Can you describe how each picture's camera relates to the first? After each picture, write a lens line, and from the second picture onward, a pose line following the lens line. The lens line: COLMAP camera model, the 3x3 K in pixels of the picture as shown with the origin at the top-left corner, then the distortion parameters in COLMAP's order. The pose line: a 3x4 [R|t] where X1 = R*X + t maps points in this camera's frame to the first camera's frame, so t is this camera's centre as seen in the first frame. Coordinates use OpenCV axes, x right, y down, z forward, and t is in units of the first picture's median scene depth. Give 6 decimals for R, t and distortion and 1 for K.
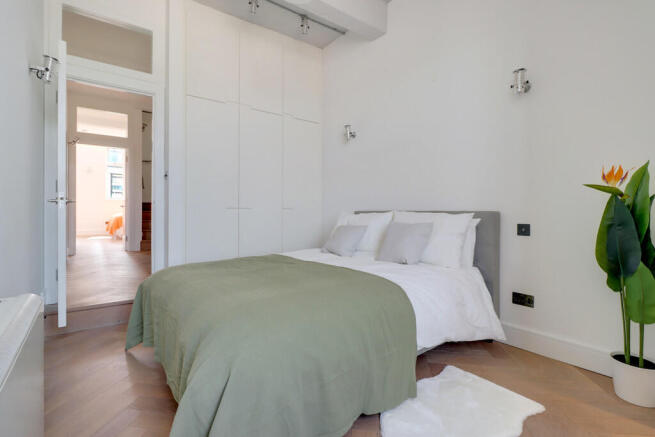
lens RADIAL K [[306.4, 0, 329.9], [0, 306.4, 212.8], [0, 0, 1]] dist [-0.009978, -0.001759]
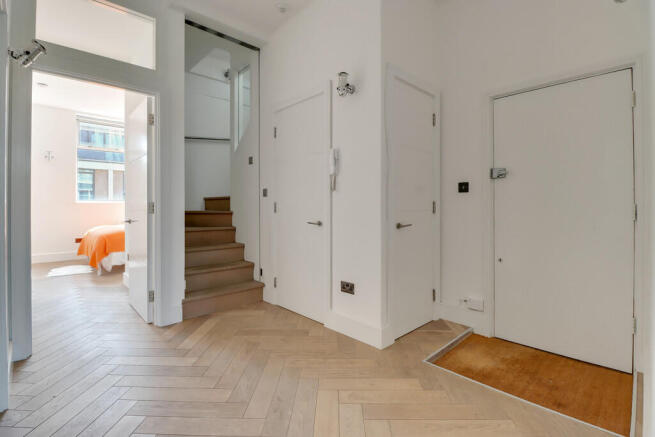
lens RADIAL K [[306.4, 0, 323.5], [0, 306.4, 216.7], [0, 0, 1]] dist [-0.009978, -0.001759]
pose [[0.997294, -0.005850, 0.073279, -0.377382], [0.006223, 0.999969, -0.004867, -0.024567], [-0.073248, 0.005310, 0.997300, 0.448610]]
